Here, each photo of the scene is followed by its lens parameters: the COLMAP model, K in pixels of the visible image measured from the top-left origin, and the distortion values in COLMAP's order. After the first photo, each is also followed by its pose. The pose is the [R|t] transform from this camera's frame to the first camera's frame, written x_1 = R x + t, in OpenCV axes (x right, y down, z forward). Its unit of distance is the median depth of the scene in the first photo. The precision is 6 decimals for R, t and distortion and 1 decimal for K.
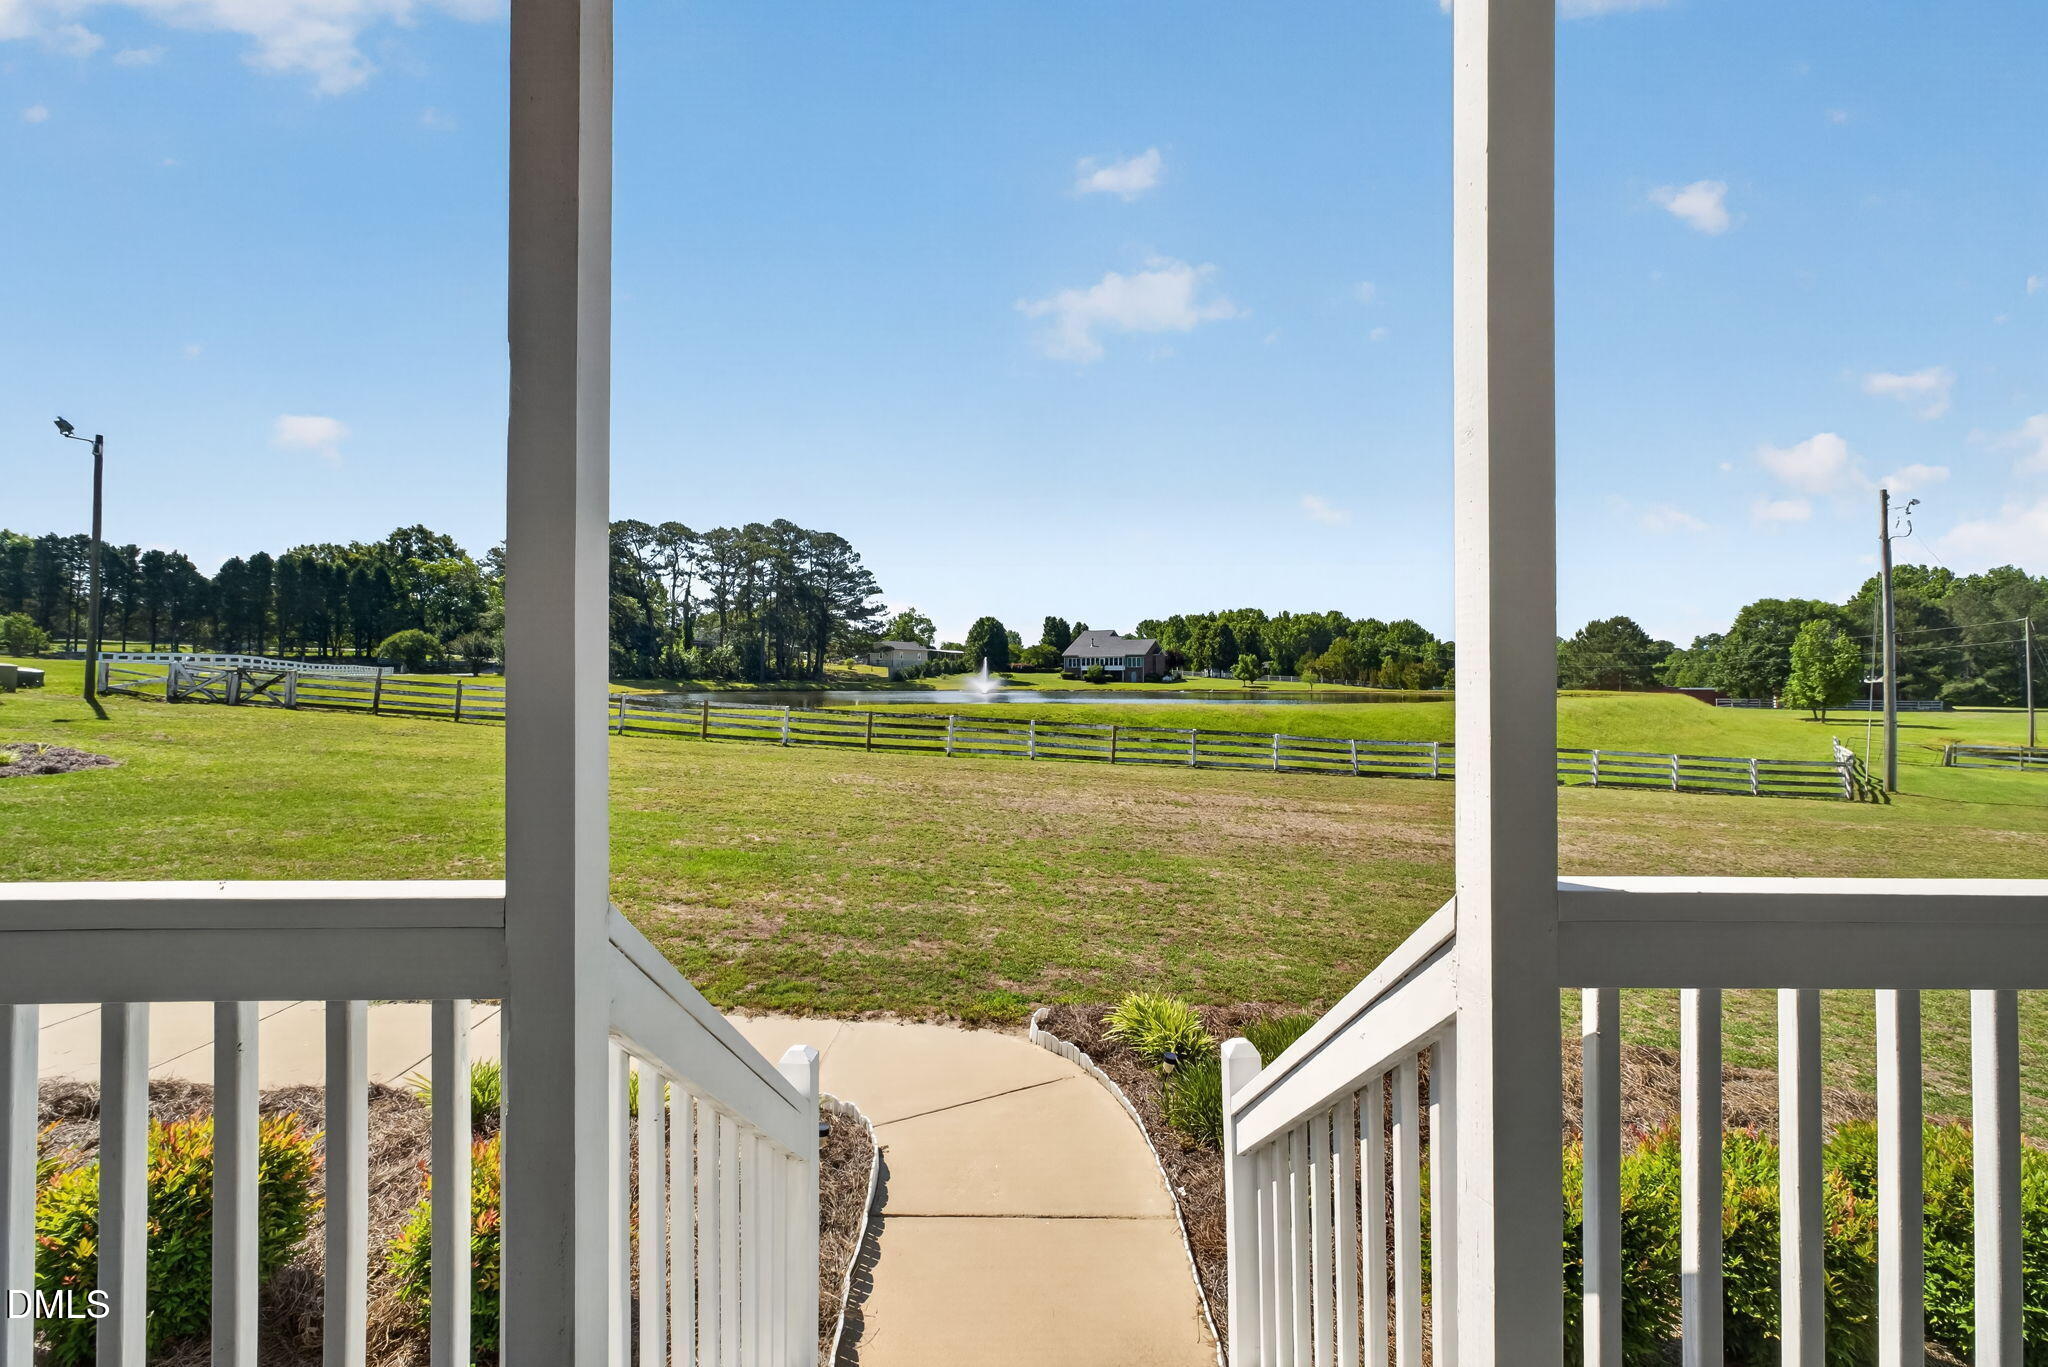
lens RADIAL K [[875.3, 0, 1028.8], [0, 875.3, 674.2], [0, 0, 1]] dist [0.015338, -0.000037]
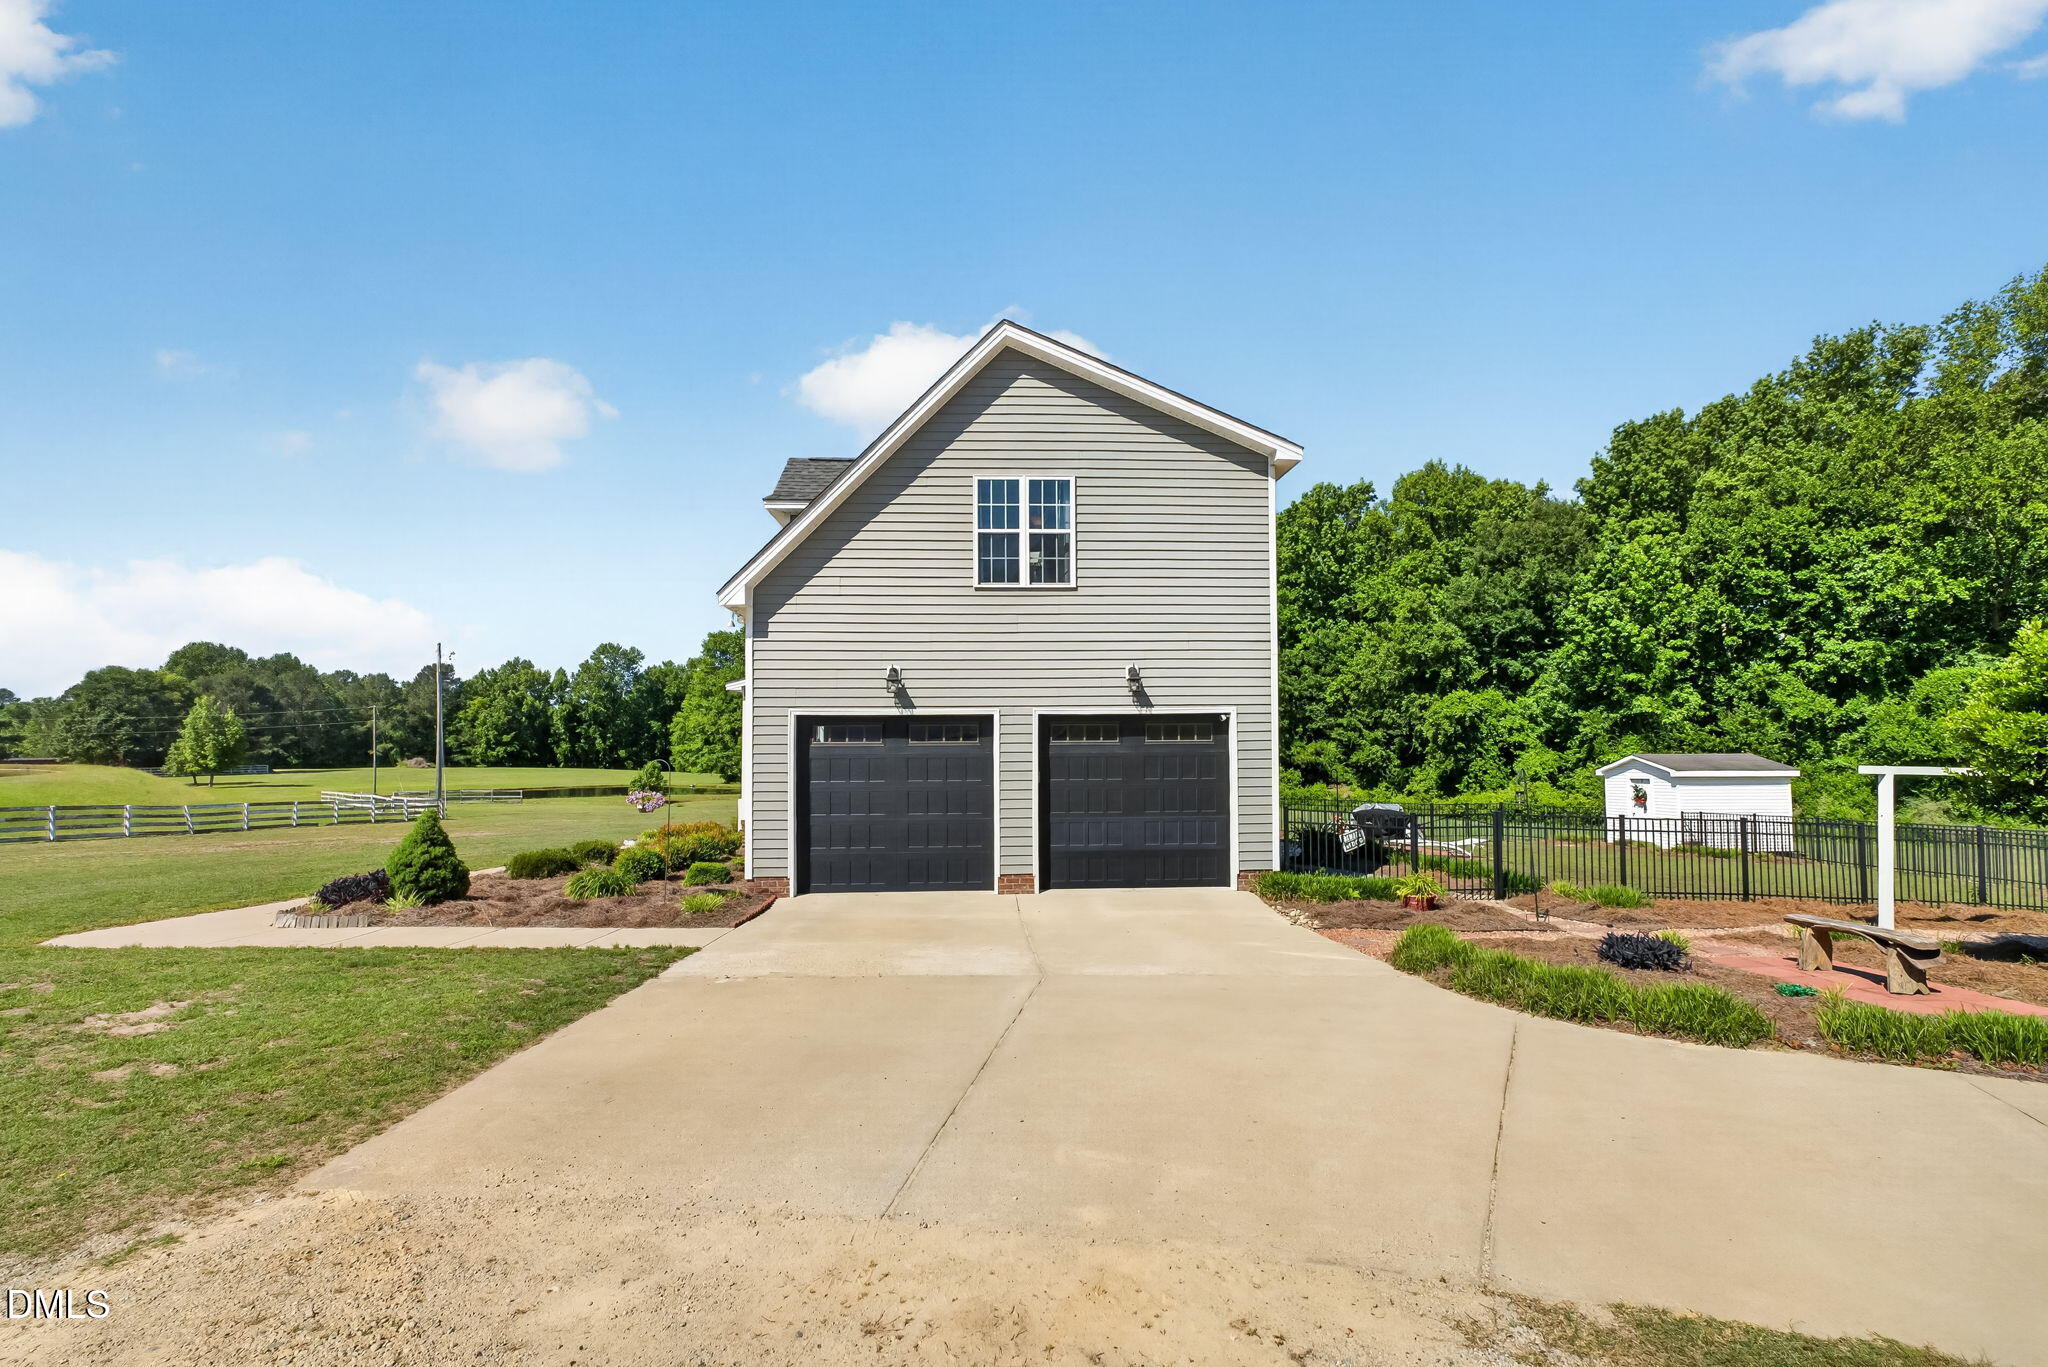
lens RADIAL K [[875.8, 0, 1030.9], [0, 875.8, 709.6], [0, 0, 1]] dist [-0.019857, 0.008832]
pose [[0.000031, 0.036468, 0.999335, -0.150731], [-0.000776, 0.999335, -0.036468, -0.003063], [-1.000000, -0.000774, 0.000060, -0.034593]]
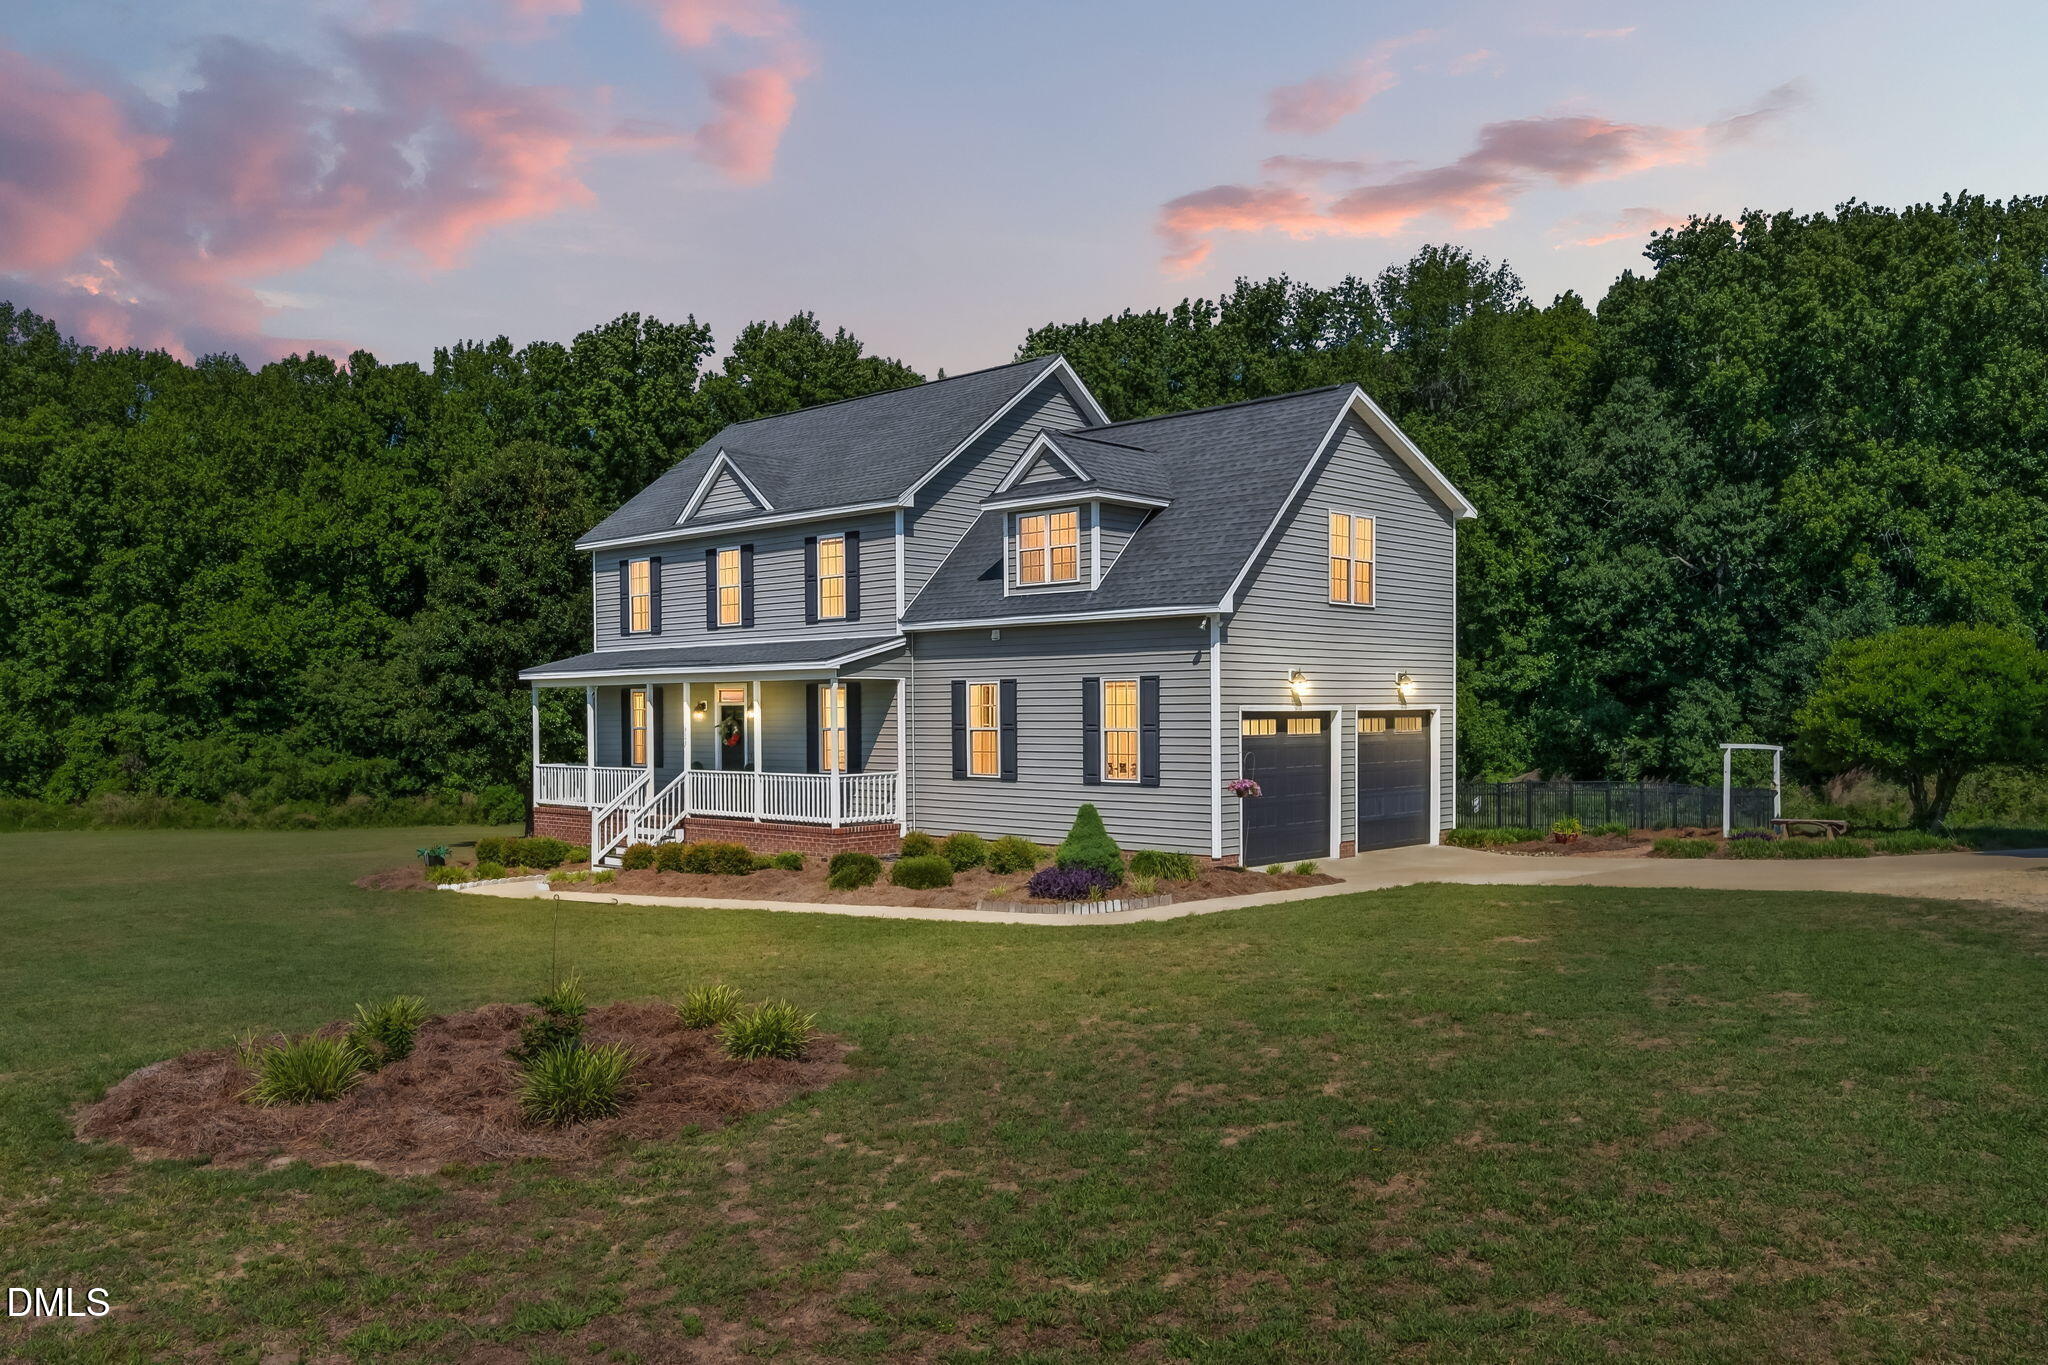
lens RADIAL K [[1555.5, 0, 1029.6], [0, 1555.5, 734.3], [0, 0, 1]] dist [0.004109, 0.001678]
pose [[-0.683929, -0.008123, 0.729503, -0.173899], [0.000905, 0.999928, 0.011983, -0.004663], [-0.729548, 0.008856, -0.683872, 0.108561]]
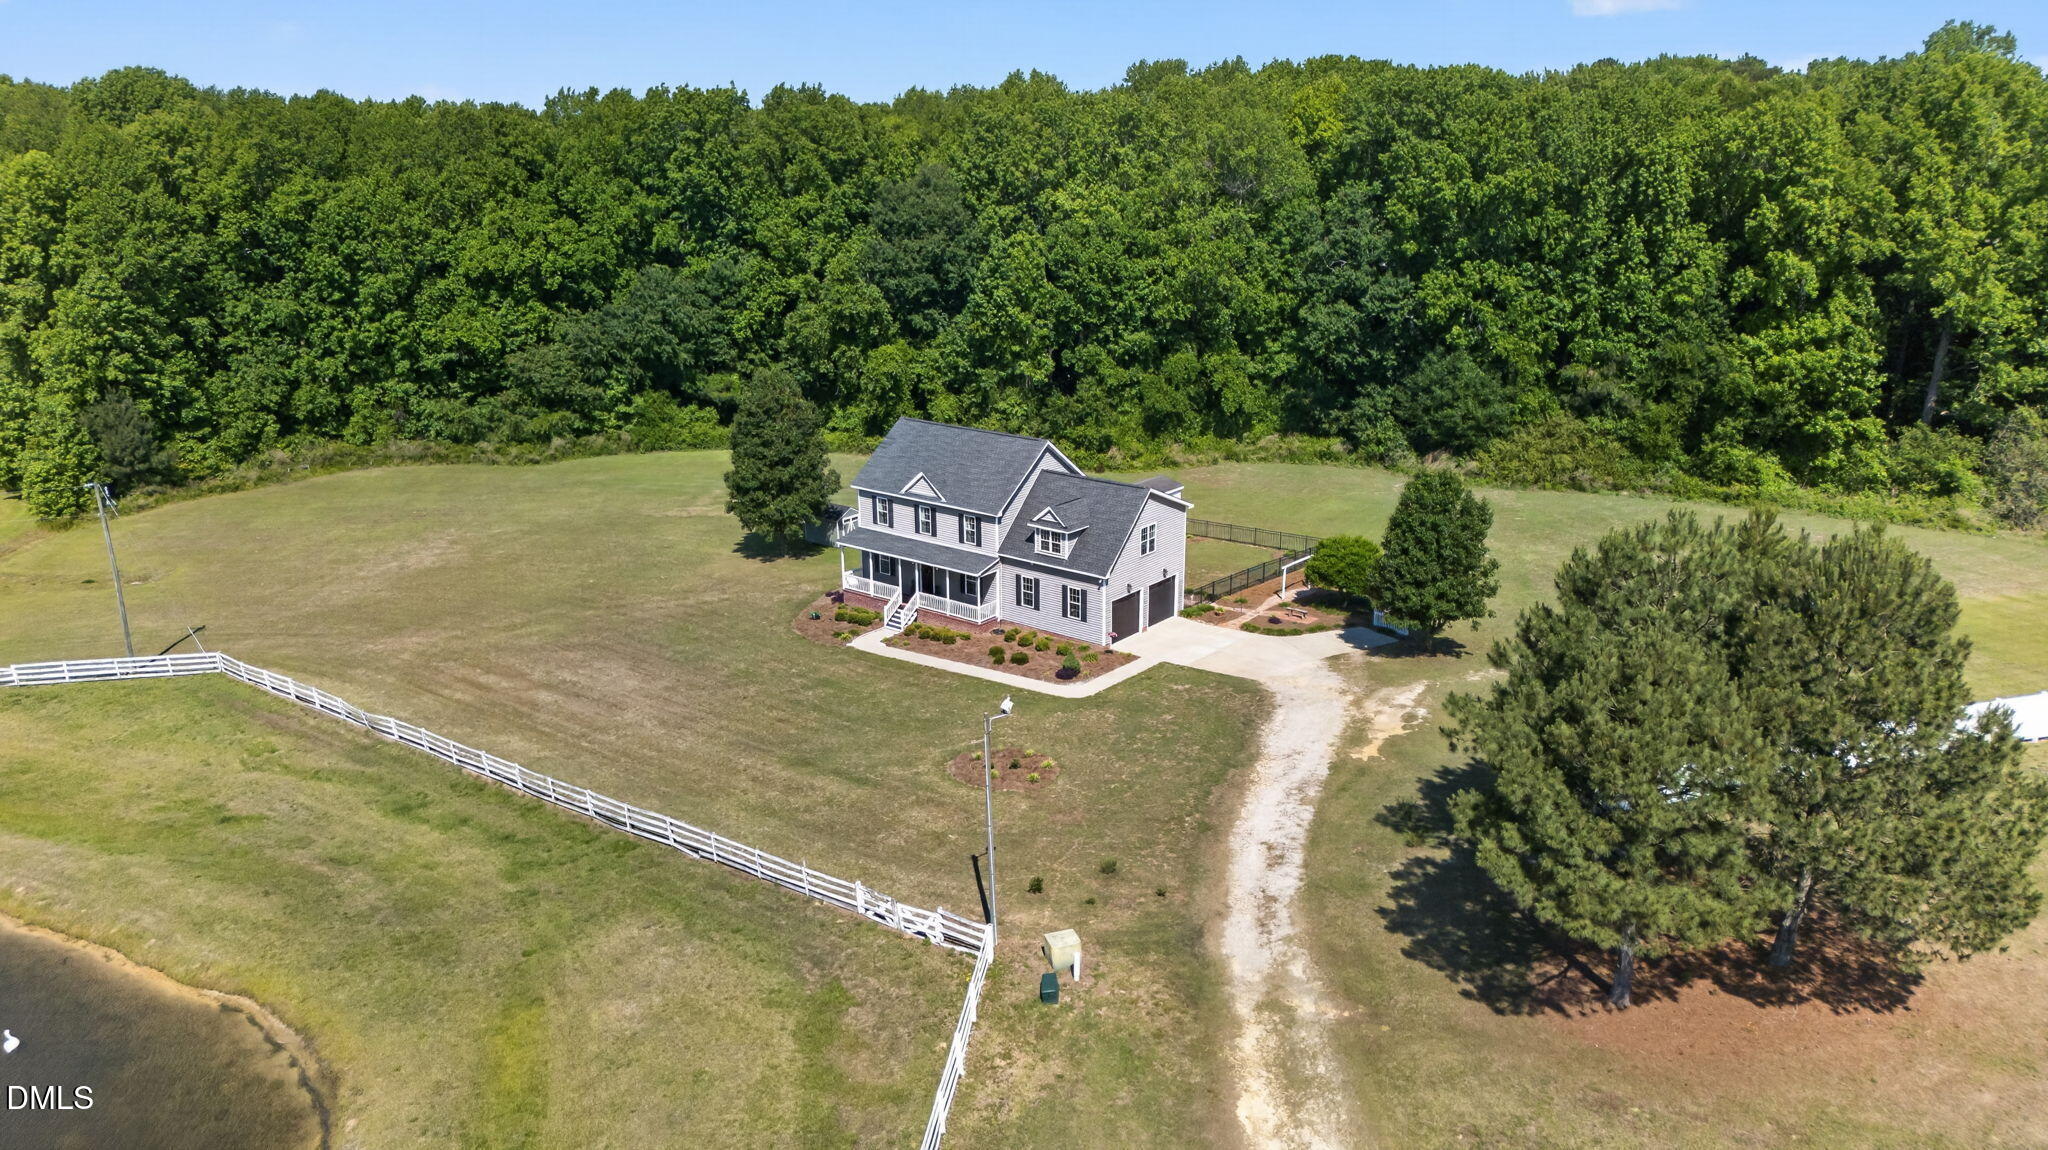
lens RADIAL K [[1428.2, 0, 1024.0], [0, 1428.2, 575.0], [0, 0, 1]] dist [0.081016, -0.111872]
pose [[-0.739493, -0.194225, 0.644536, -0.355792], [0.001311, 0.957055, 0.289904, -0.150265], [-0.673163, 0.215227, -0.707481, 0.337931]]
